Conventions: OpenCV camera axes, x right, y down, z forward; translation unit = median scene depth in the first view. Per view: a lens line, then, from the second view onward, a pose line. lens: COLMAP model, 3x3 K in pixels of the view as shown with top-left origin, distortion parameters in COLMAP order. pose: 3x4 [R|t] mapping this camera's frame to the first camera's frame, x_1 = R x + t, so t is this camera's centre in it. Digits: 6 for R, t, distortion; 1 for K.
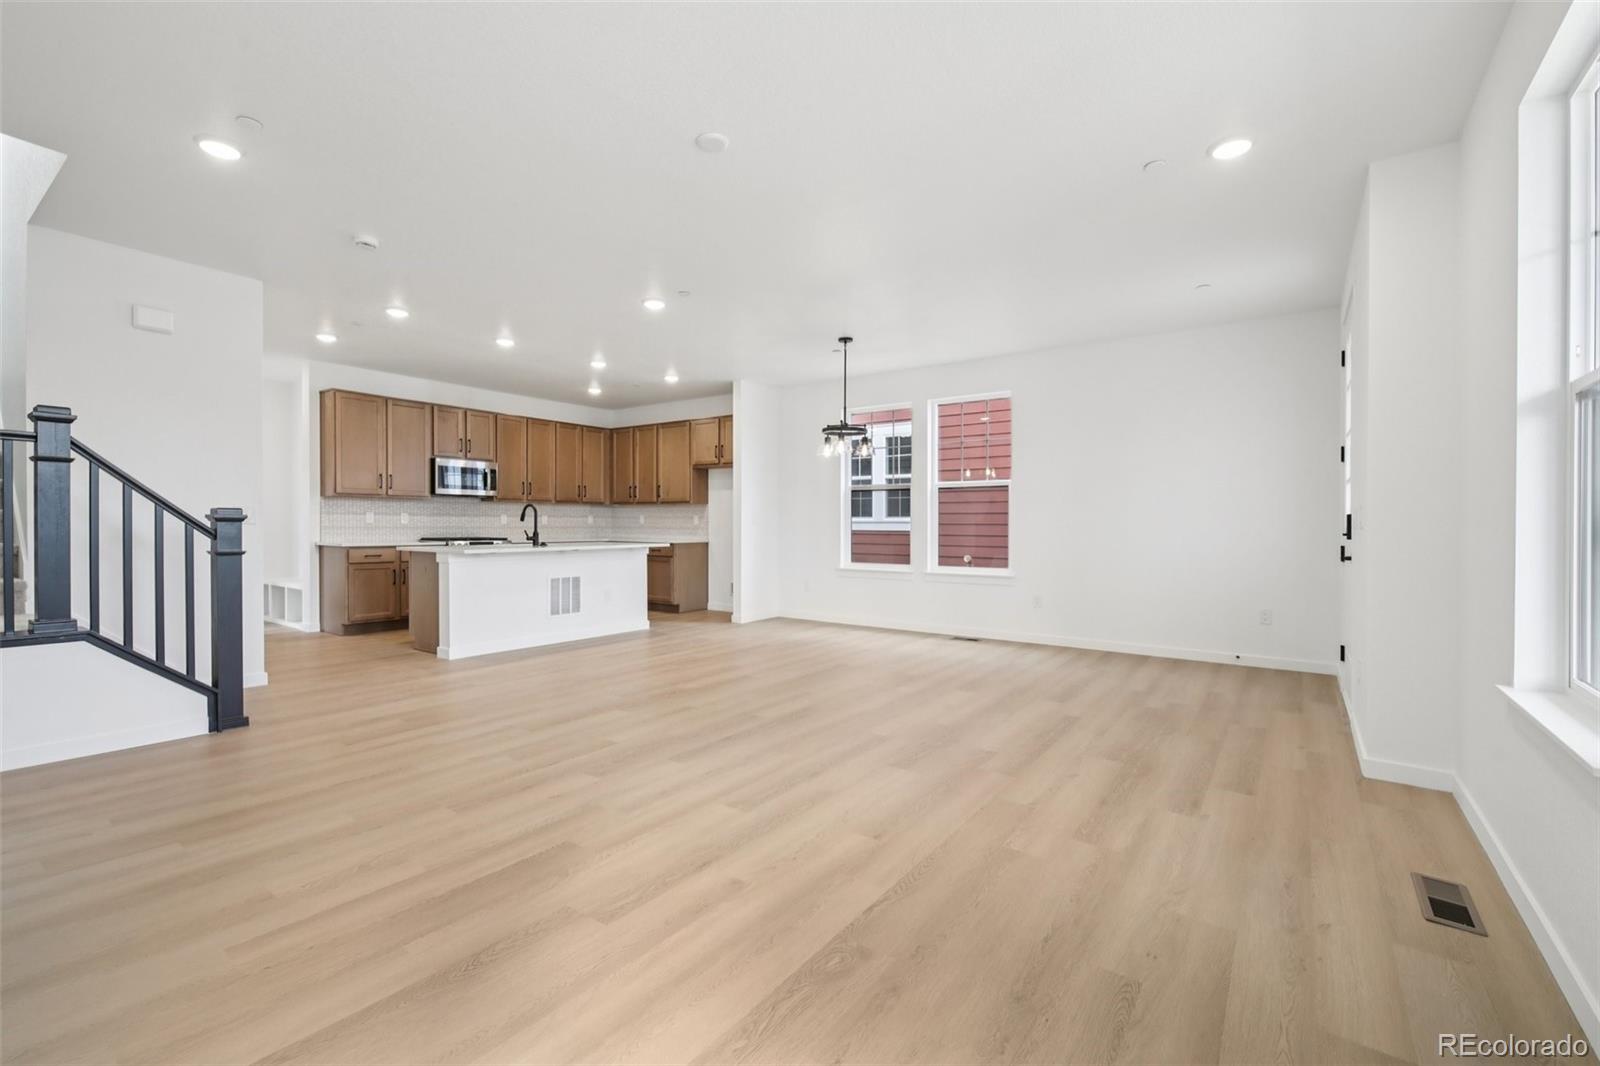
lens RADIAL K [[714.6, 0, 770.3], [0, 714.6, 537.3], [0, 0, 1]] dist [-0.018425, -0.000025]
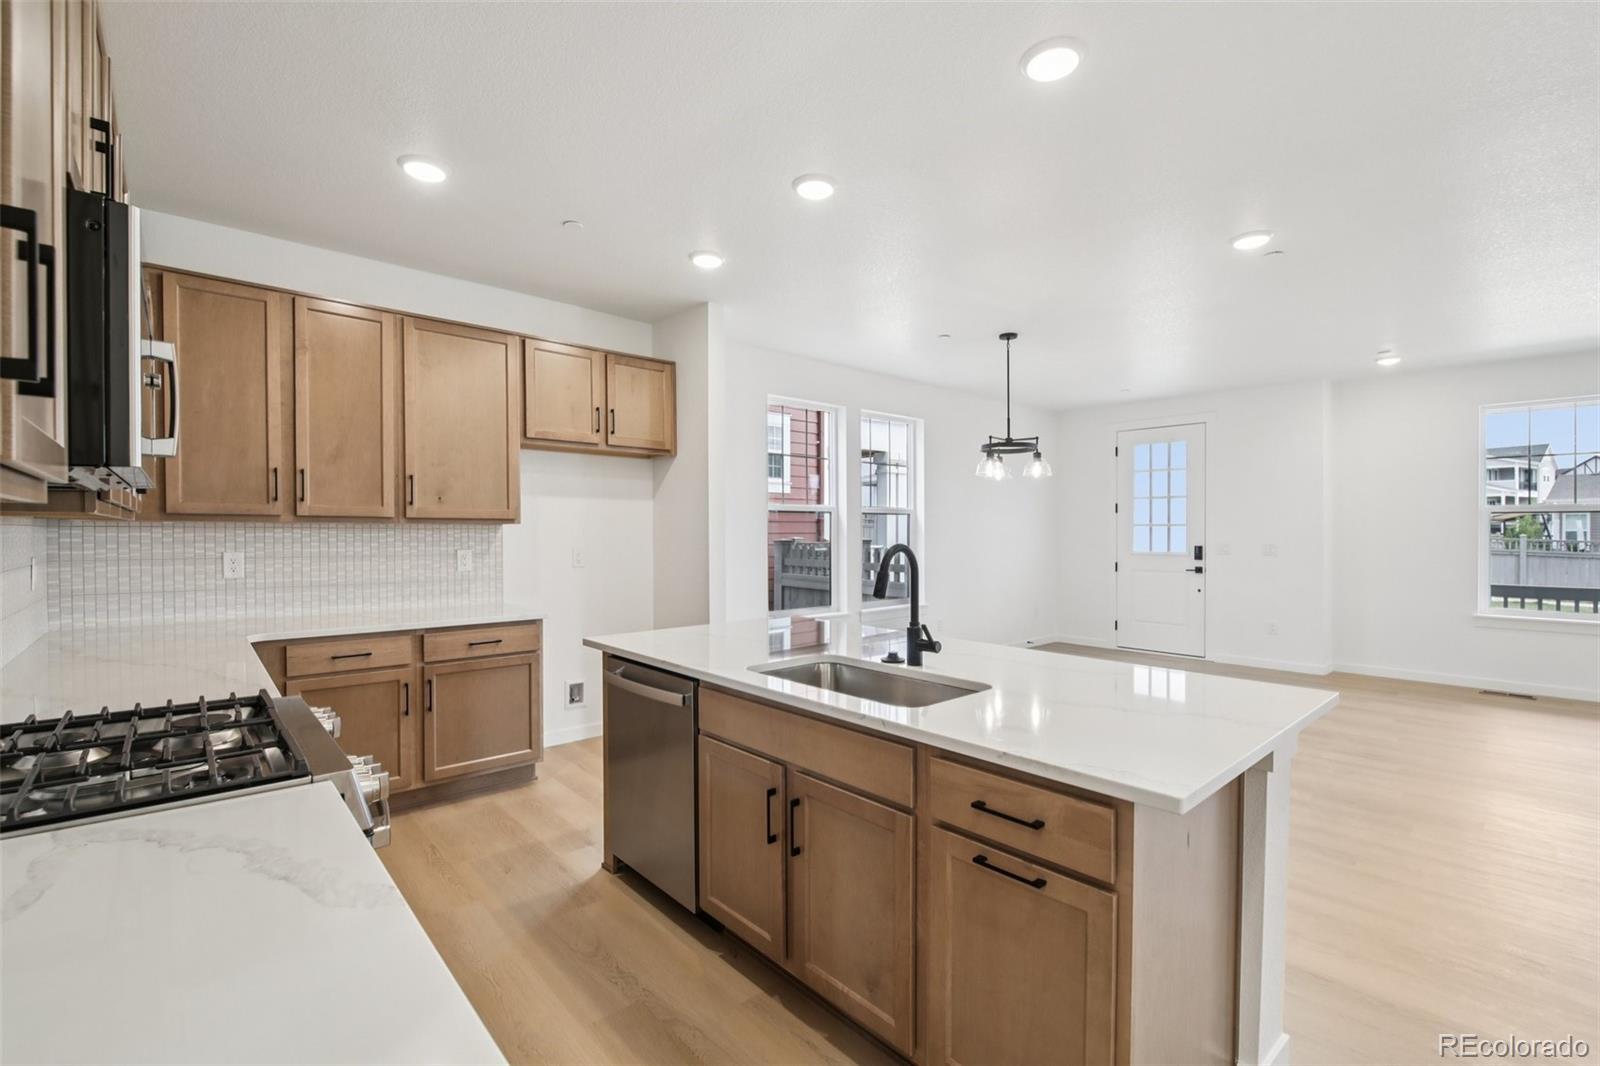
lens RADIAL K [[707.7, 0, 814.6], [0, 707.7, 533.6], [0, 0, 1]] dist [-0.001354, -0.010708]
pose [[0.187688, -0.009408, 0.982184, -0.577489], [0.015515, 0.999858, 0.006612, -0.047859], [-0.982106, 0.013997, 0.187807, 0.846309]]
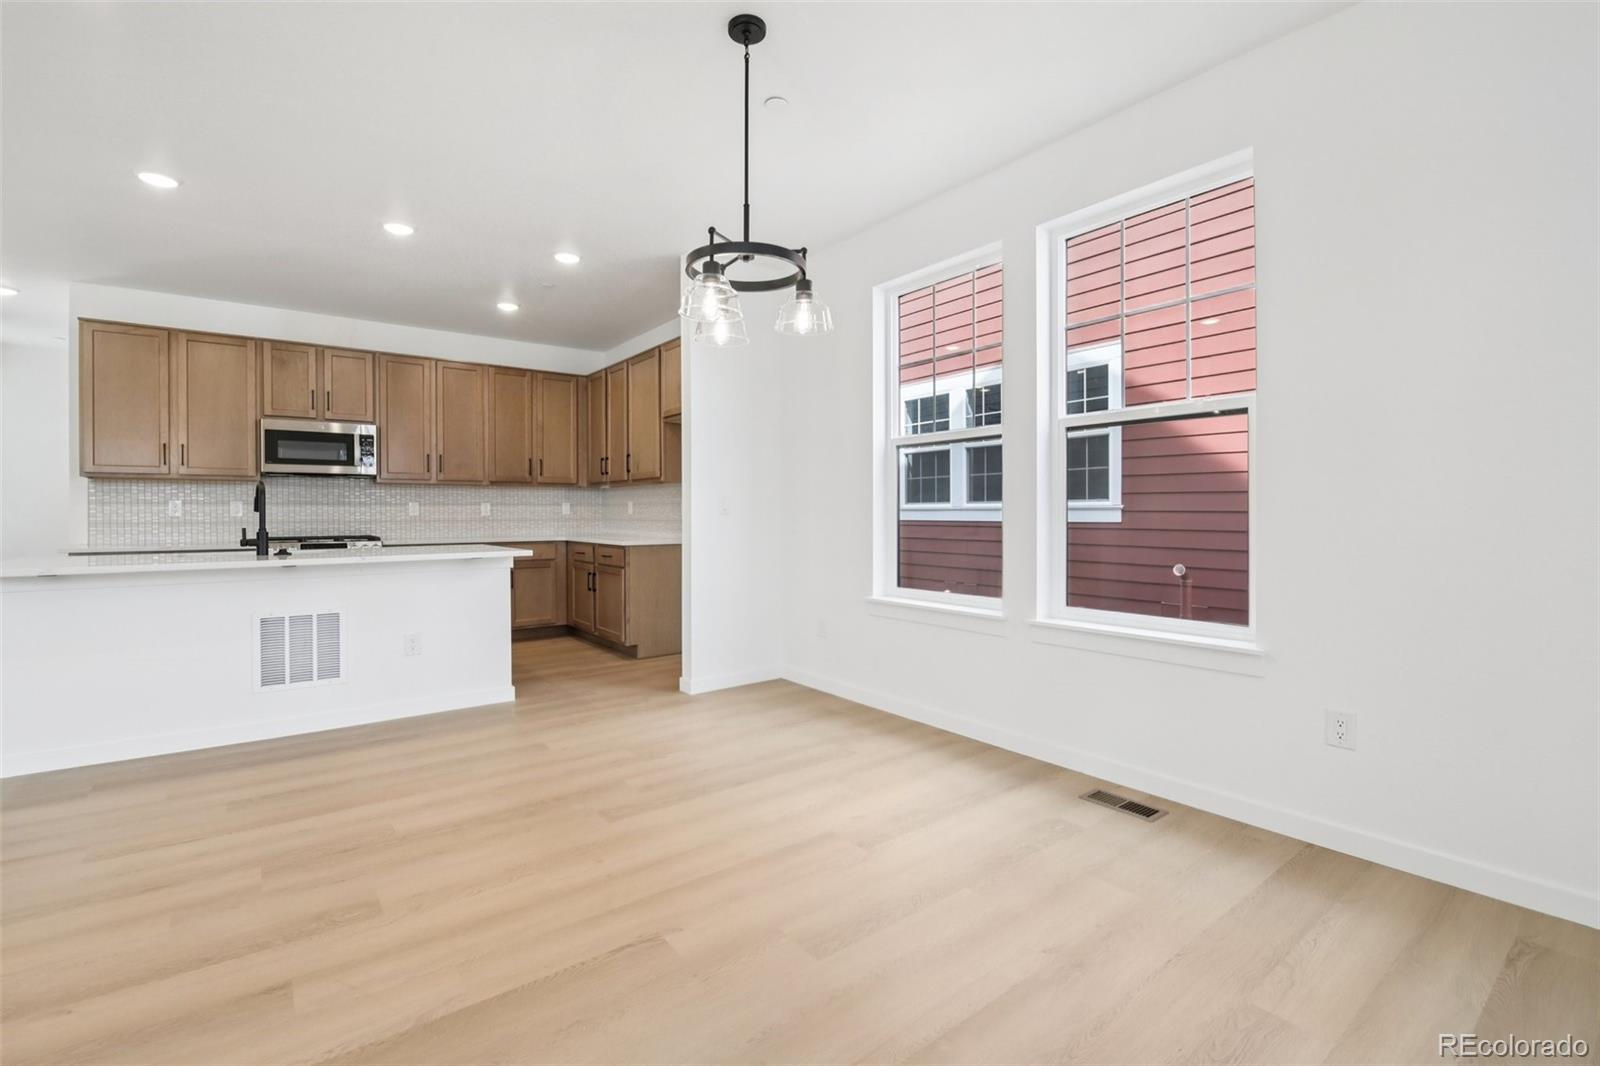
lens RADIAL K [[704.2, 0, 772.4], [0, 704.2, 518.2], [0, 0, 1]] dist [-0.000459, -0.010150]
pose [[0.955633, -0.005604, -0.294508, 0.183256], [0.002465, 0.999936, -0.011030, -0.009211], [0.294551, 0.009814, 0.955586, 0.511047]]
